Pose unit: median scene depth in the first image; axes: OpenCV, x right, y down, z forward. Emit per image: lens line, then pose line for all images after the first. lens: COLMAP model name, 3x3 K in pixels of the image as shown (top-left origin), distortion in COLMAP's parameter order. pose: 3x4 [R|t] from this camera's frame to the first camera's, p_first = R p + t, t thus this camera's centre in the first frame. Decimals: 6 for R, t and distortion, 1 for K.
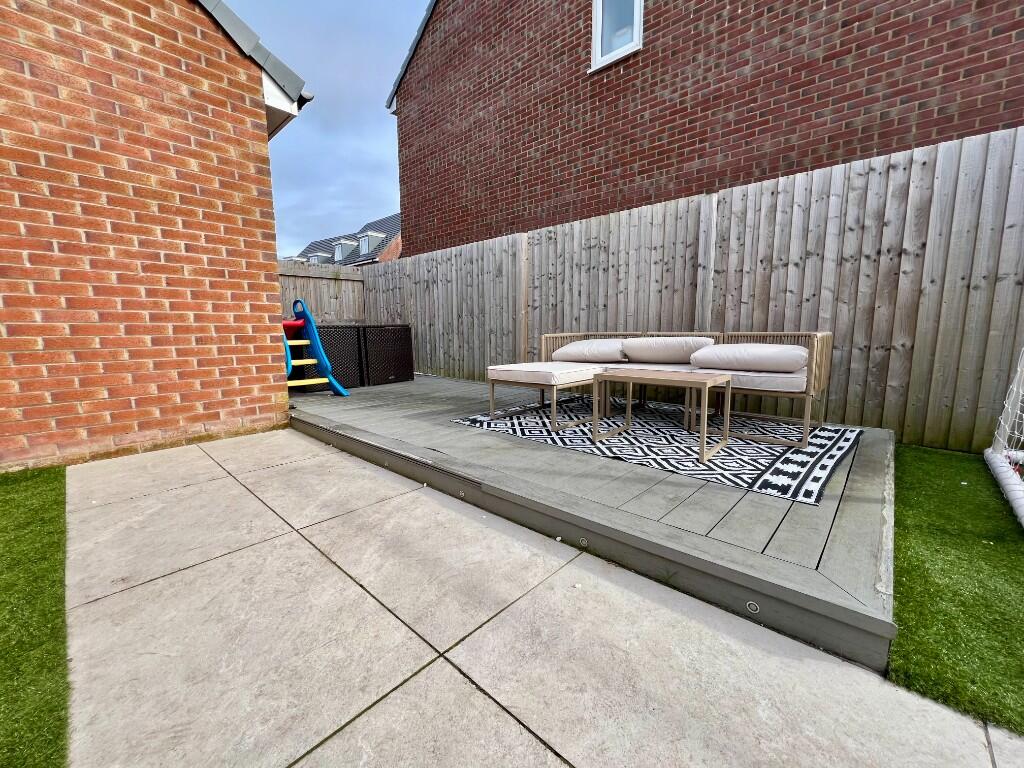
lens RADIAL K [[410.9, 0, 511.8], [0, 410.9, 385.9], [0, 0, 1]] dist [-0.004162, -0.000047]
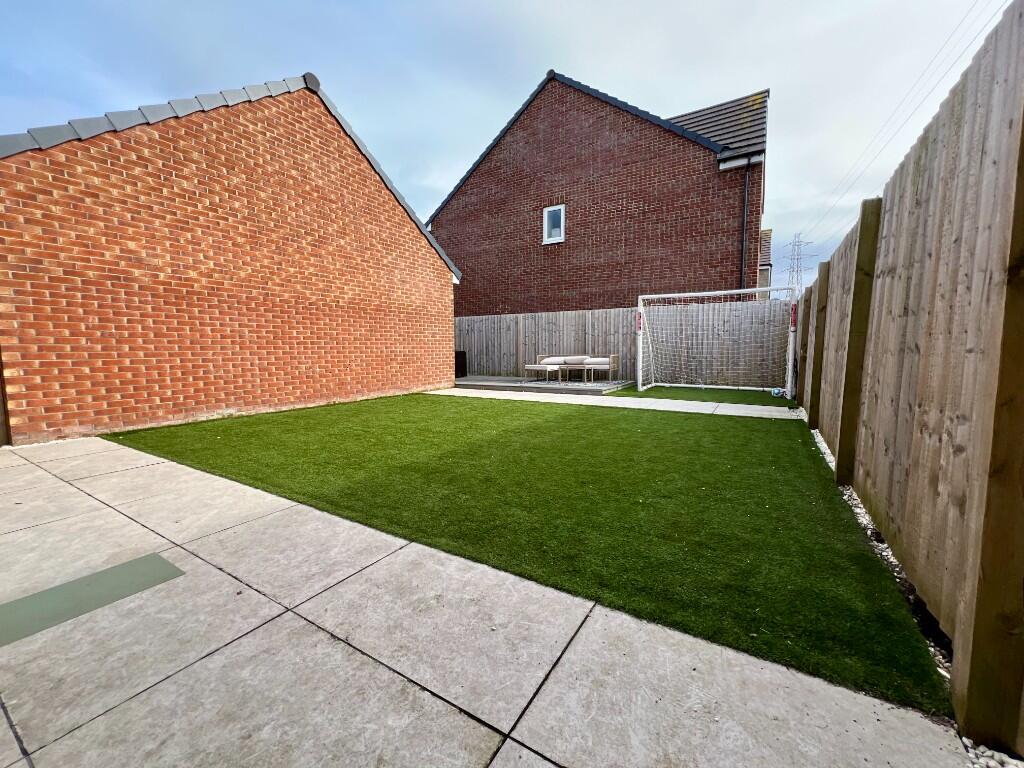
lens RADIAL K [[410.9, 0, 511.7], [0, 410.9, 389.0], [0, 0, 1]] dist [-0.004162, -0.000047]
pose [[0.981548, -0.025678, 0.189486, -0.653870], [0.032056, 0.999015, -0.030671, 0.193024], [-0.188512, 0.036179, 0.981404, -1.803577]]
